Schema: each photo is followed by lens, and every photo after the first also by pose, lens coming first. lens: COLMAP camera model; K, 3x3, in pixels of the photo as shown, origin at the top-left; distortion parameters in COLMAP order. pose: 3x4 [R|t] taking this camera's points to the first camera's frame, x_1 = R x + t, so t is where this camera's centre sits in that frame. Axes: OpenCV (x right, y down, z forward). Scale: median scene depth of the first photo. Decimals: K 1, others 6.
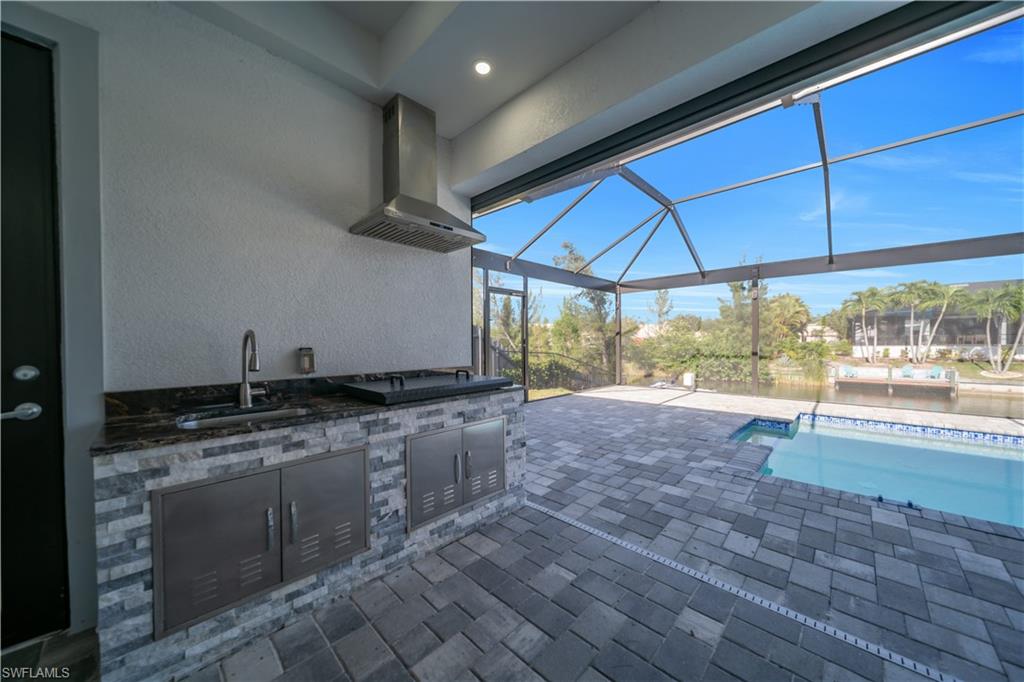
lens RADIAL K [[353.6, 0, 514.4], [0, 353.6, 341.8], [0, 0, 1]] dist [0.001050, -0.000894]
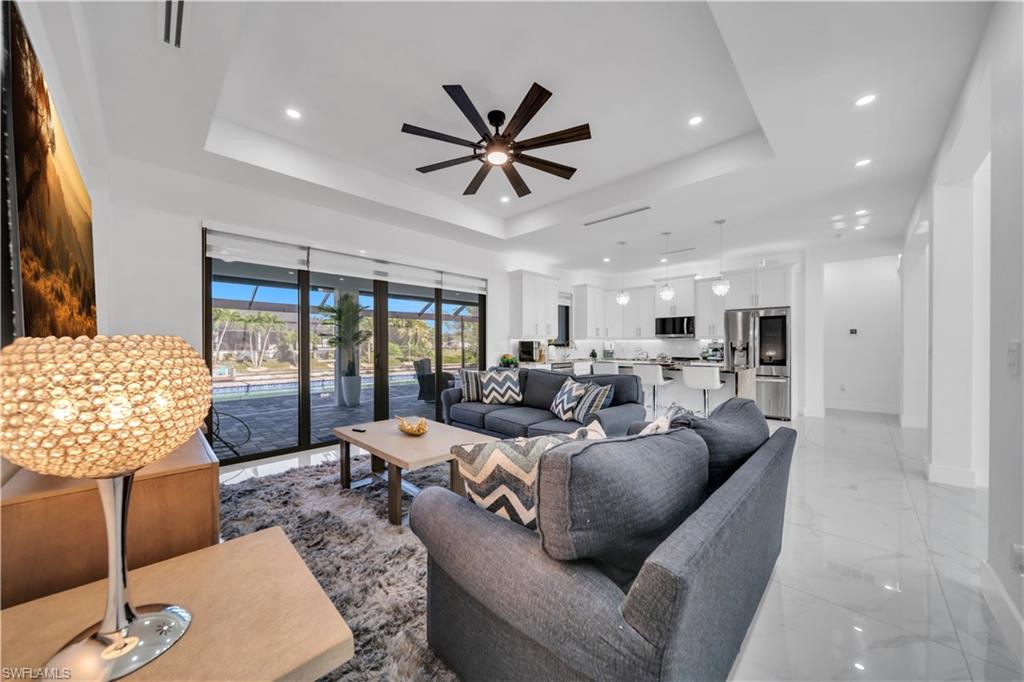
lens RADIAL K [[353.6, 0, 517.5], [0, 353.6, 343.6], [0, 0, 1]] dist [0.001050, -0.000894]
pose [[-0.001408, 0.011510, 0.999933, -0.192697], [0.001381, 0.999933, -0.011508, -0.000254], [-0.999998, 0.001365, -0.001424, -0.149934]]
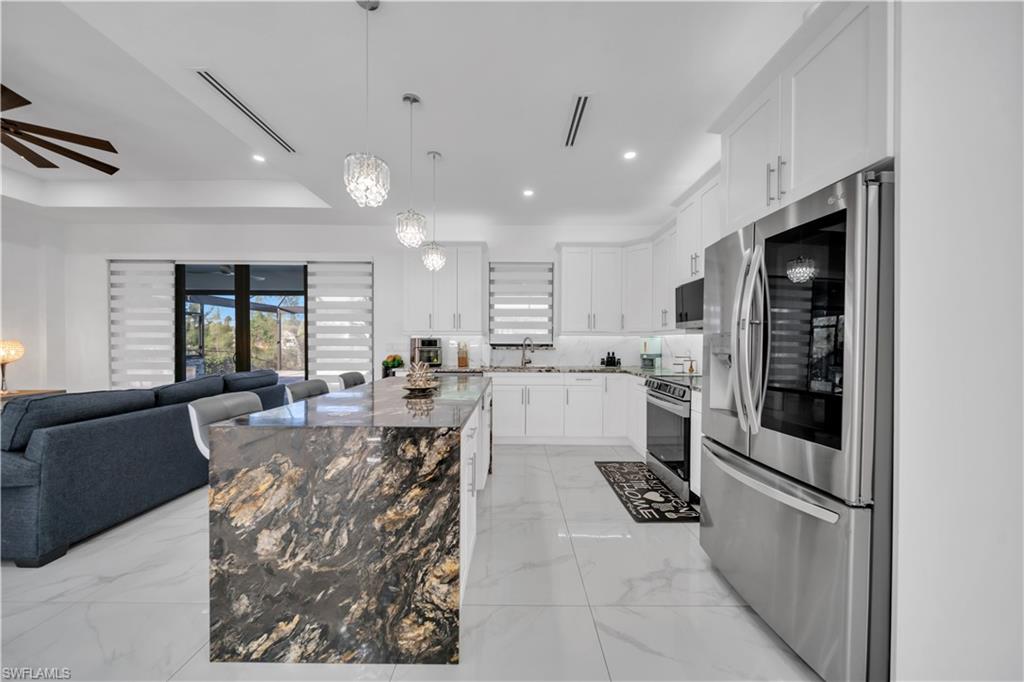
lens RADIAL K [[353.6, 0, 514.1], [0, 353.6, 347.4], [0, 0, 1]] dist [0.001050, -0.000894]
pose [[0.722436, 0.006679, 0.691406, -0.016155], [-0.012751, 0.999912, 0.003664, -0.001350], [-0.691320, -0.011463, 0.722458, -0.343100]]
